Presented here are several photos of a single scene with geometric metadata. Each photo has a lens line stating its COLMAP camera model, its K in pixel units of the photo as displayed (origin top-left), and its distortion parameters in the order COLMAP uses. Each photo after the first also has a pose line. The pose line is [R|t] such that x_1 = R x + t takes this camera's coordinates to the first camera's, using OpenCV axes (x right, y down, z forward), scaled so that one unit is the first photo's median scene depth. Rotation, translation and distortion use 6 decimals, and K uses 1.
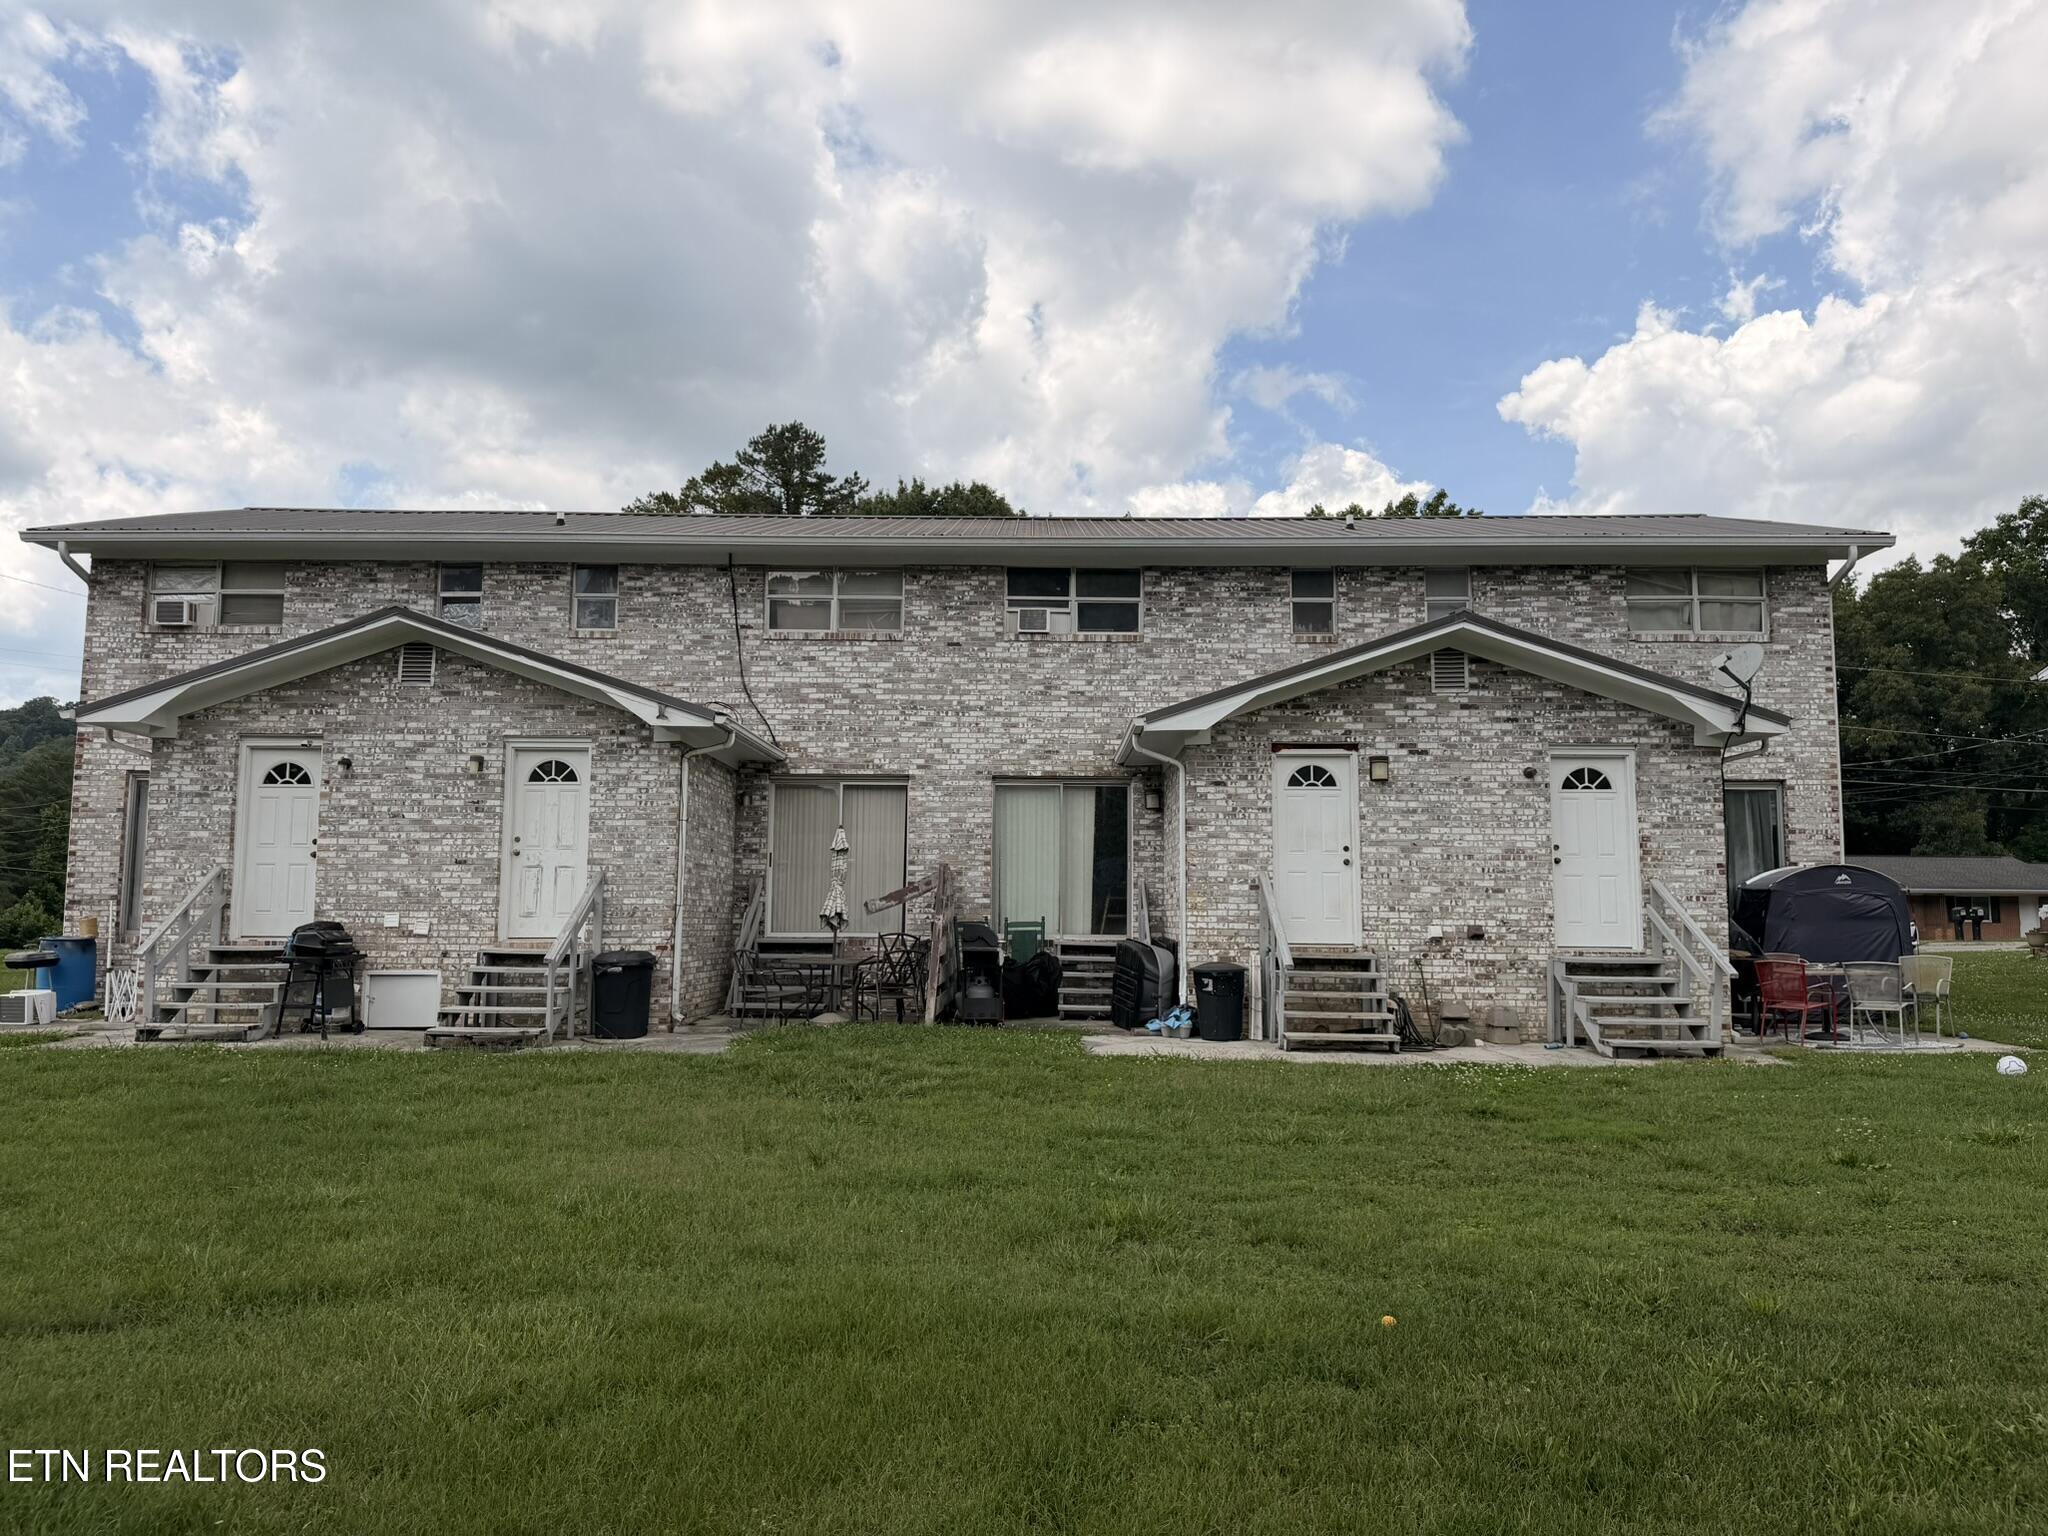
lens RADIAL K [[1416.2, 0, 1024.7], [0, 1416.2, 774.7], [0, 0, 1]] dist [0.155504, -0.284241]
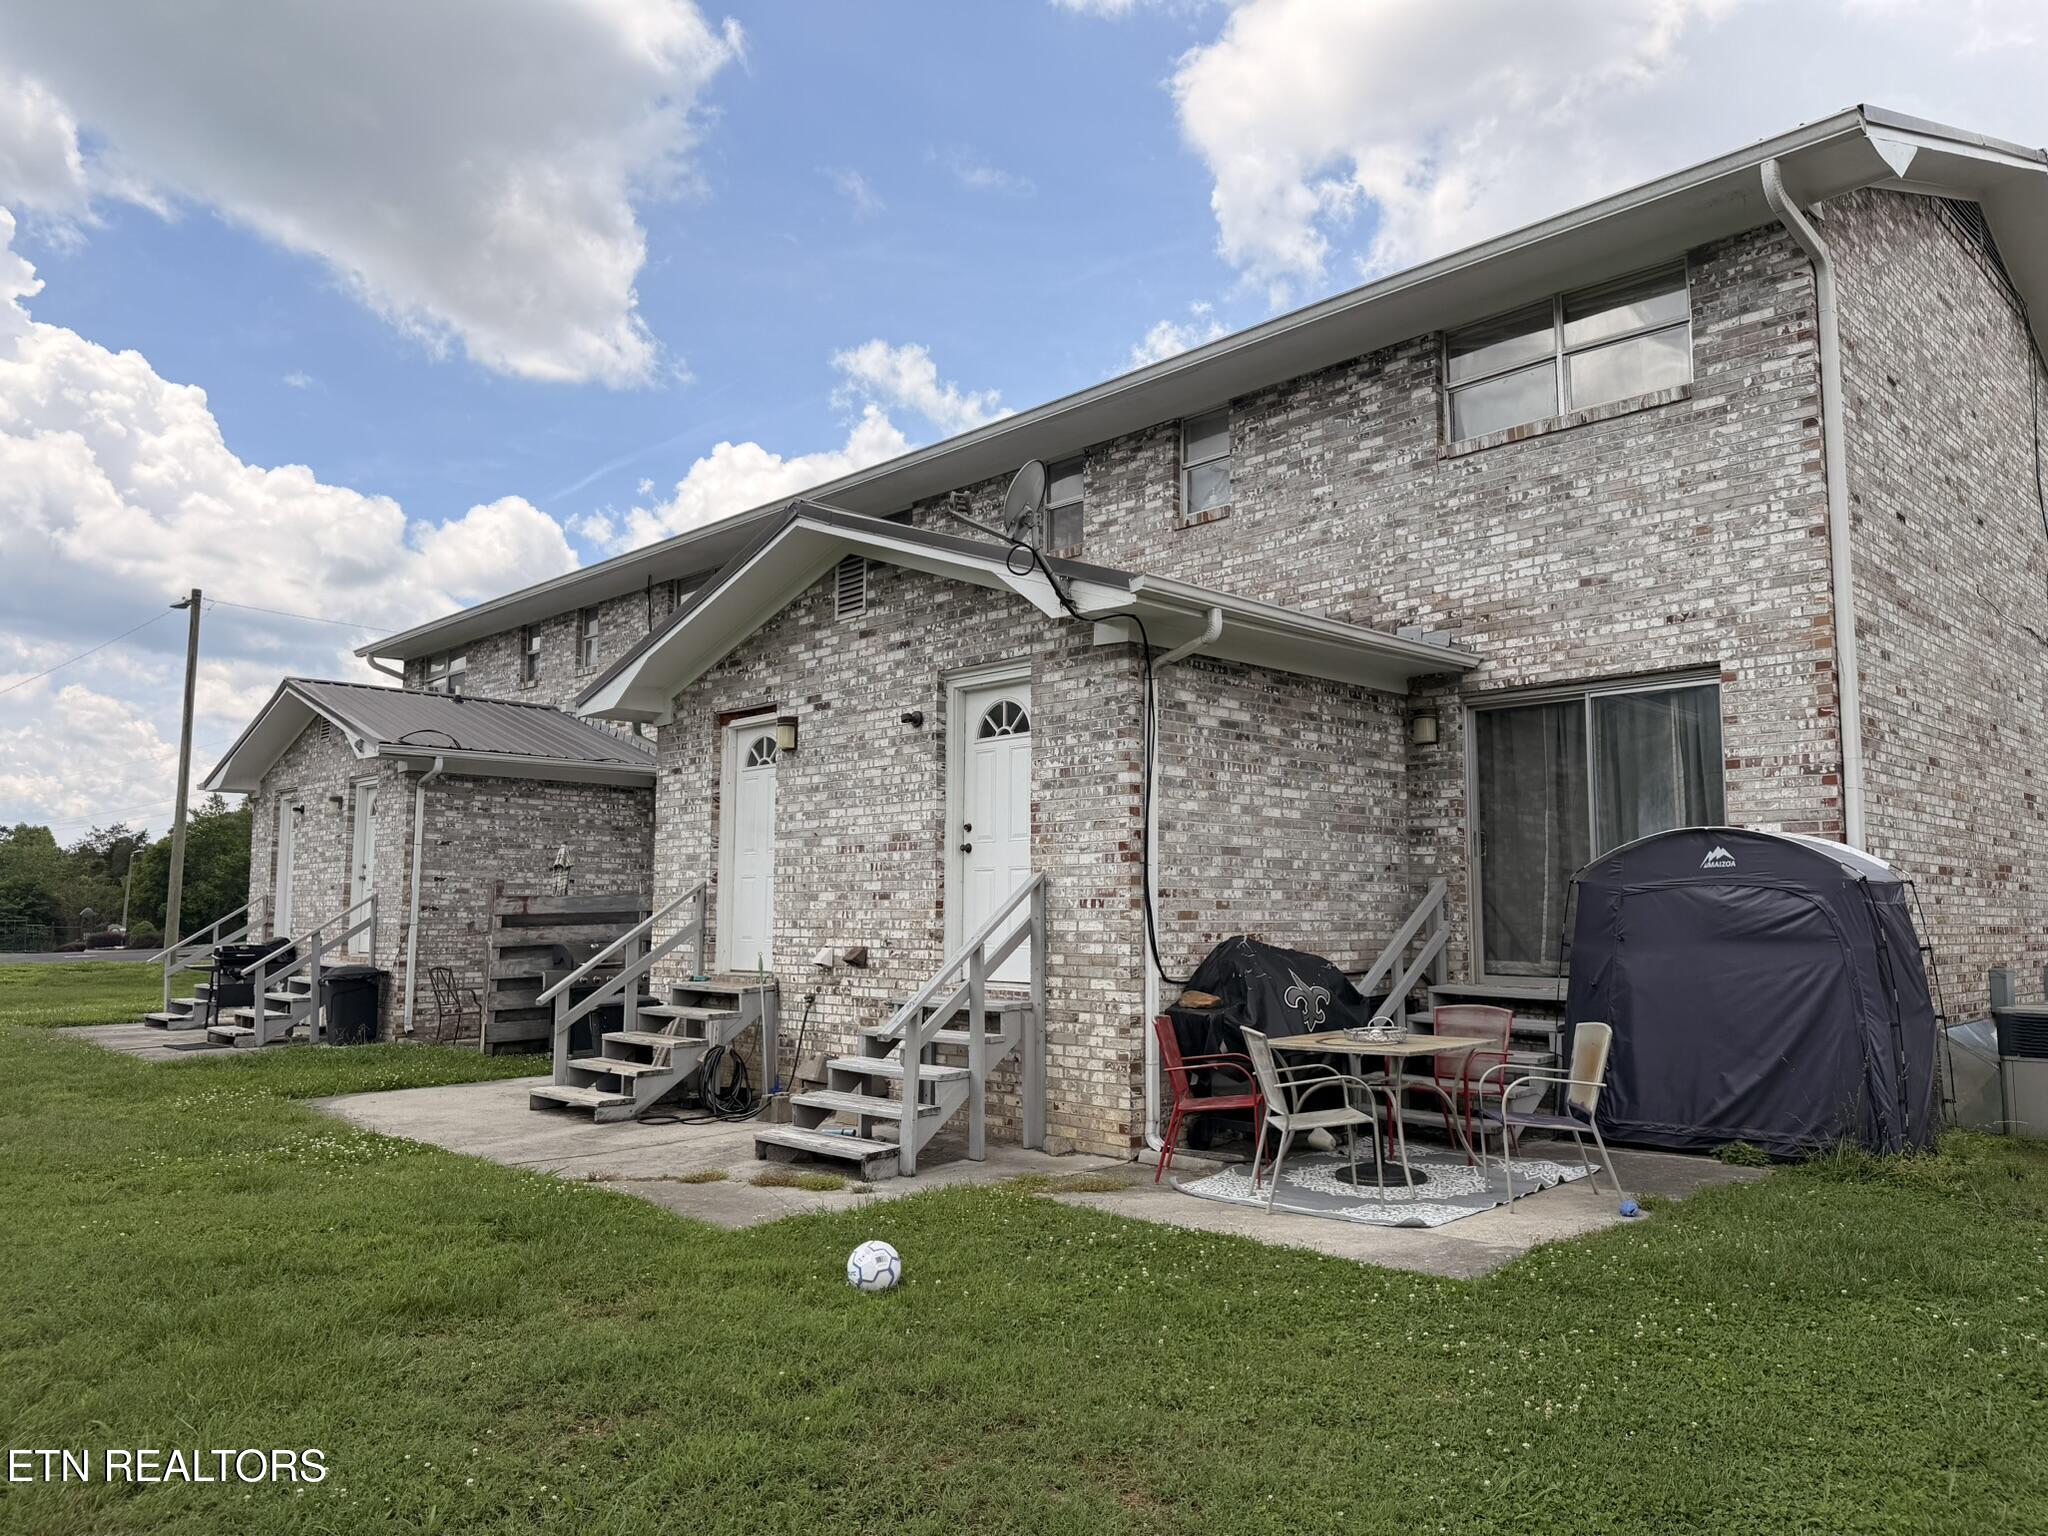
lens RADIAL K [[1416.2, 0, 1024.7], [0, 1416.2, 774.7], [0, 0, 1]] dist [0.155504, -0.284241]
pose [[0.702975, -0.075861, -0.707157, 0.844264], [0.072891, 0.996744, -0.034466, 0.050339], [0.707469, -0.027317, 0.706216, 0.561327]]
